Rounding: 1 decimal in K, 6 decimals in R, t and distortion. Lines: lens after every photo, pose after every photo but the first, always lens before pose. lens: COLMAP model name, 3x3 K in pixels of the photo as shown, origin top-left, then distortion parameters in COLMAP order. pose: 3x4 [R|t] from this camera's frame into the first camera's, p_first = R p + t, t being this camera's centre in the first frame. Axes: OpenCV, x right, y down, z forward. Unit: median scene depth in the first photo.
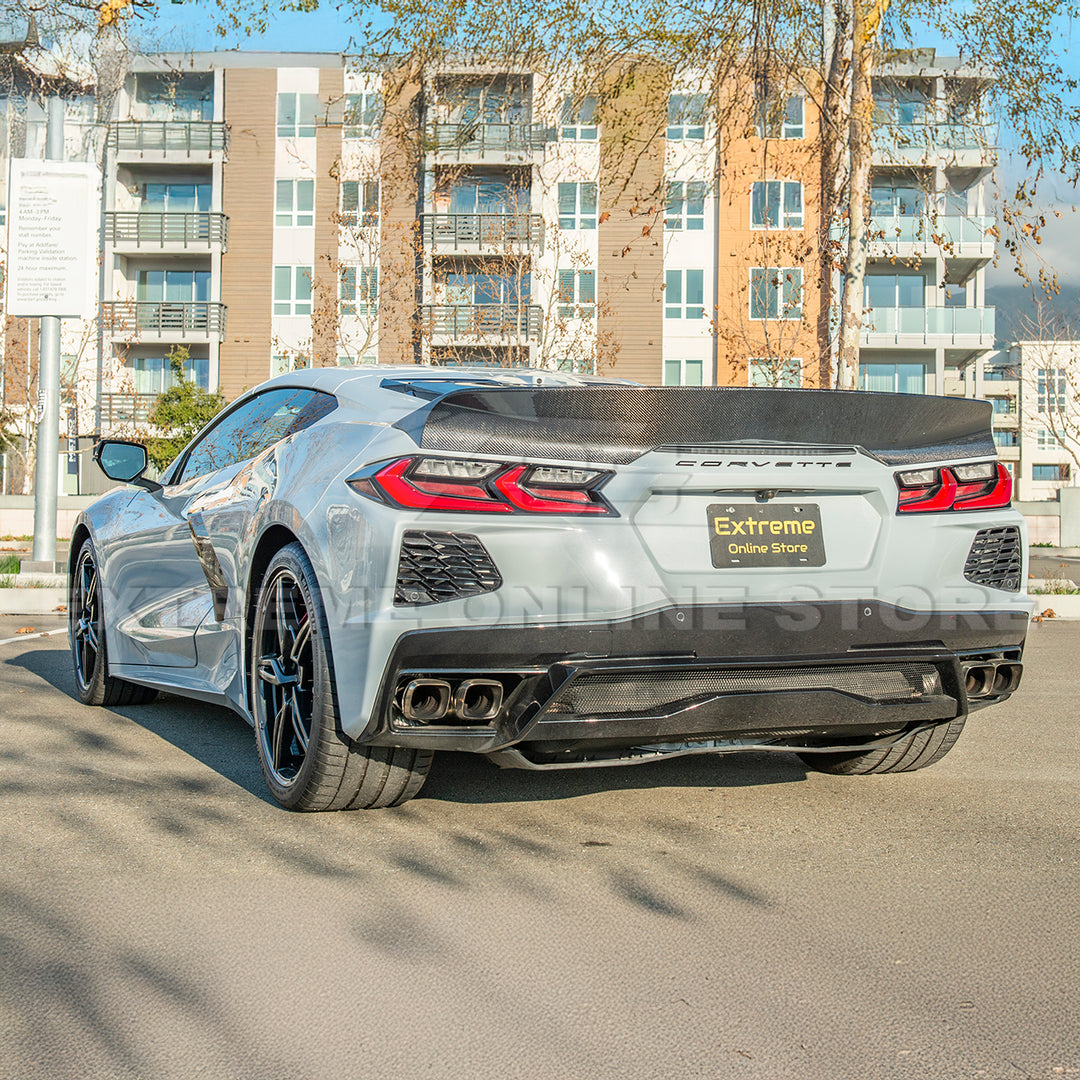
lens RADIAL K [[1866.7, 0, 566.6], [0, 1866.7, 508.1], [0, 0, 1]] dist [0.032943, 0.074437]
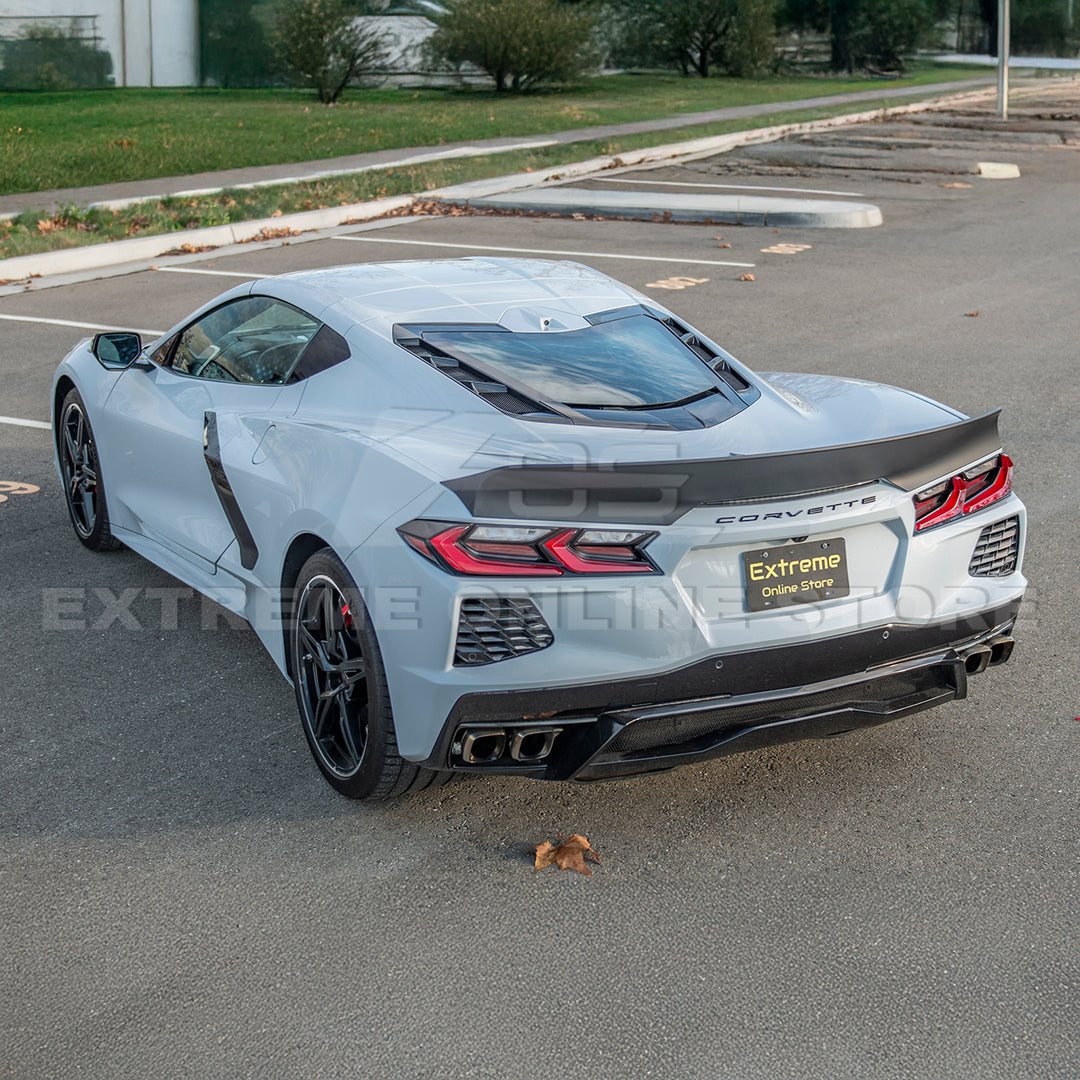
lens RADIAL K [[1866.7, 0, 566.6], [0, 1866.7, 508.1], [0, 0, 1]] dist [0.032943, 0.074437]
pose [[0.998009, -0.015612, 0.061114, -0.087818], [0.000003, 0.968896, 0.247467, -0.285134], [-0.063076, -0.246974, 0.966967, -0.009095]]
